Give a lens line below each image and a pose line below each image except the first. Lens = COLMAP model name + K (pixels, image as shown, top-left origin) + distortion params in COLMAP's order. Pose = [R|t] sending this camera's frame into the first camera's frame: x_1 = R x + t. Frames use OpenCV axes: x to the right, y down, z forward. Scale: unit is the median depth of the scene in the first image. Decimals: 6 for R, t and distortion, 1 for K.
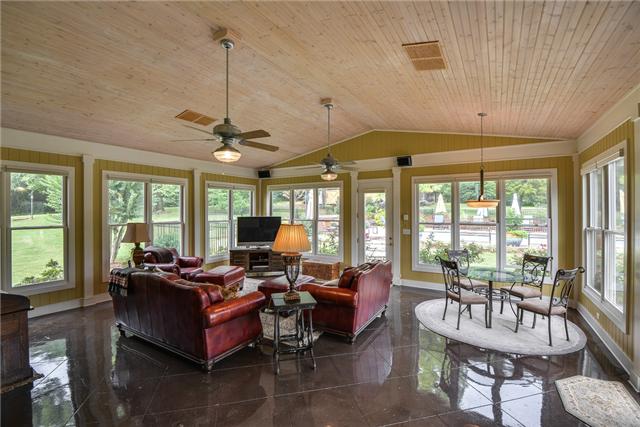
lens RADIAL K [[293.6, 0, 319.7], [0, 293.6, 211.3], [0, 0, 1]] dist [0.000074, 0.000001]
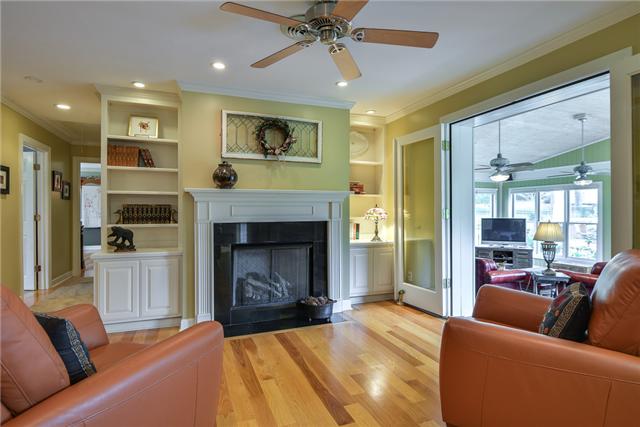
lens RADIAL K [[335.0, 0, 320.8], [0, 335.0, 211.1], [0, 0, 1]] dist [-0.005403, -0.001067]
pose [[0.801076, 0.002208, -0.598558, -0.004312], [-0.004199, 0.999989, -0.001931, -0.002335], [0.598548, 0.004060, 0.801077, -0.397926]]
